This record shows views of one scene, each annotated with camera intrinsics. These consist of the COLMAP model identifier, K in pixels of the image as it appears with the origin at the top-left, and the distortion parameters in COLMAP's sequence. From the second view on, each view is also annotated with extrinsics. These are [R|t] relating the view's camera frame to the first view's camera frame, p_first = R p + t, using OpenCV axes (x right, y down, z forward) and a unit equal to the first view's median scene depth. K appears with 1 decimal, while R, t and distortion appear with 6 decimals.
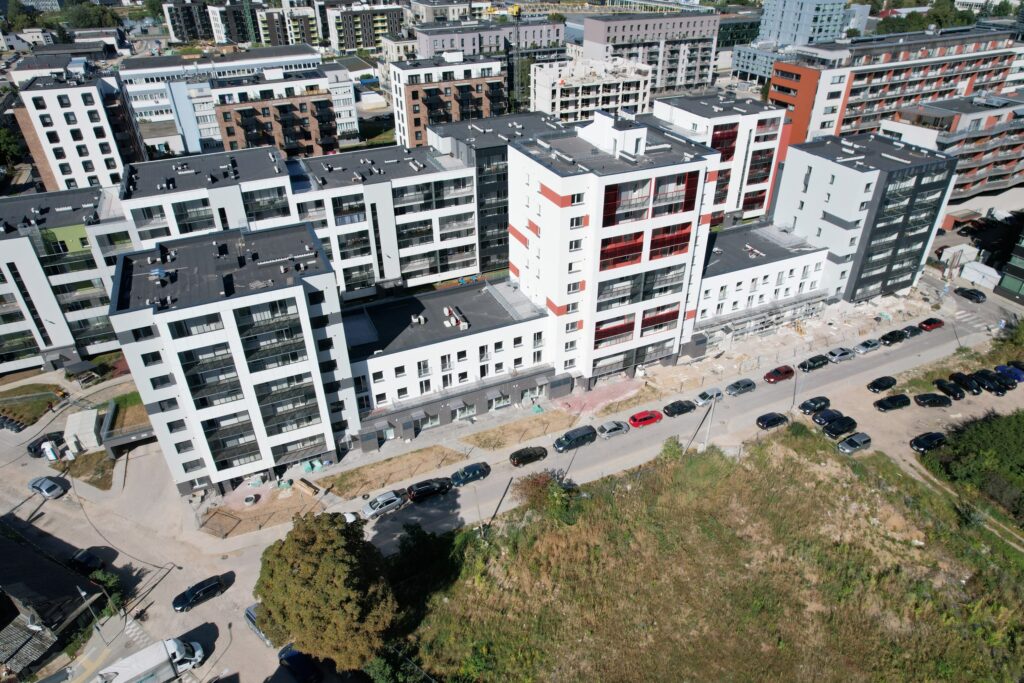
lens RADIAL K [[656.2, 0, 515.2], [0, 656.2, 346.5], [0, 0, 1]] dist [-0.077728, 0.070415]
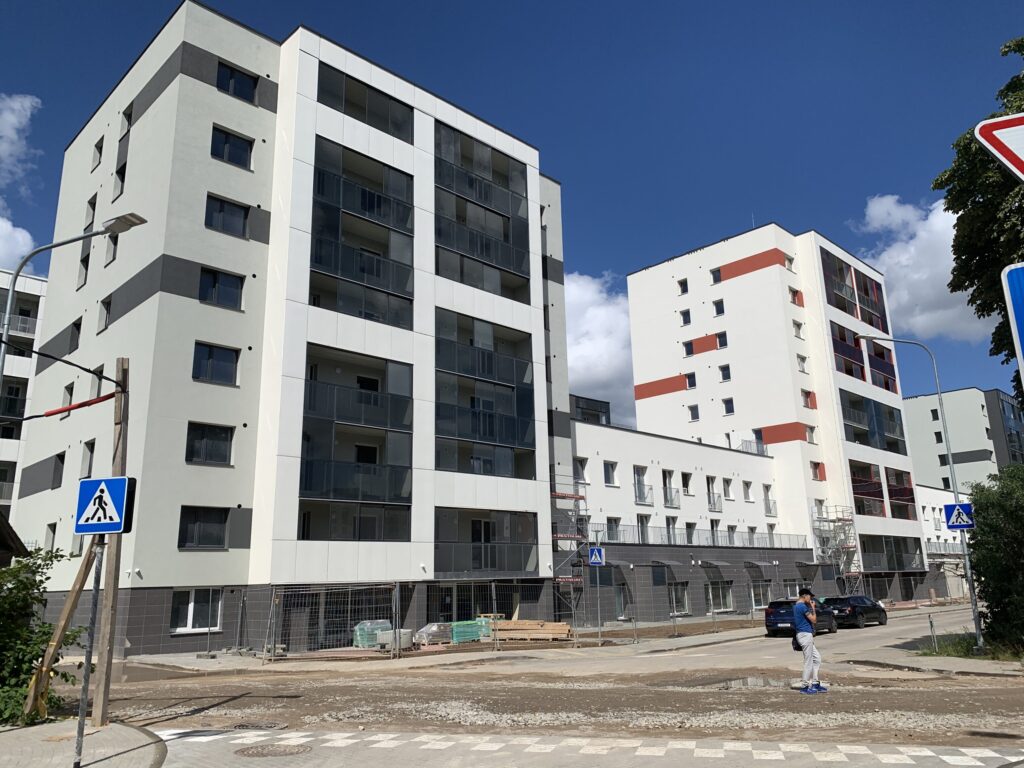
lens RADIAL K [[766.1, 0, 512.0], [0, 766.1, 384.0], [0, 0, 1]] dist [0.060645, -0.001302]
pose [[0.938459, 0.073798, 0.337414, -0.369261], [0.197800, 0.686011, -0.700189, 0.315875], [-0.283142, 0.723839, 0.629196, 0.509668]]
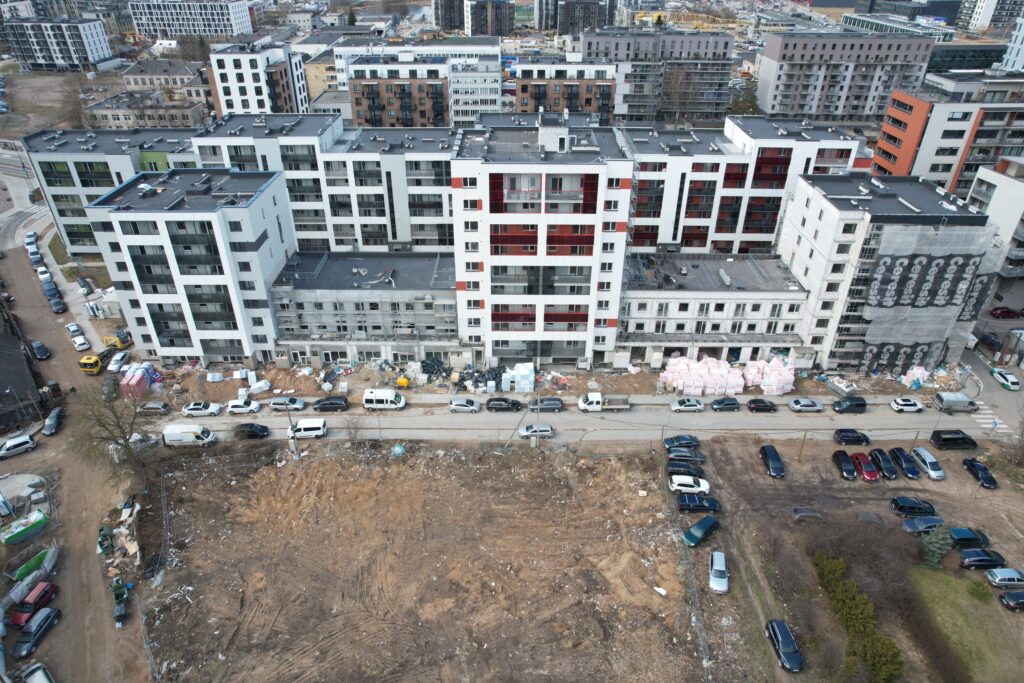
lens RADIAL K [[656.2, 0, 515.2], [0, 656.2, 346.5], [0, 0, 1]] dist [-0.077728, 0.070415]
pose [[0.911130, 0.231992, -0.340619, 0.467200], [-0.234579, 0.971496, 0.034195, -0.013883], [0.338842, 0.048746, 0.939580, 0.020841]]
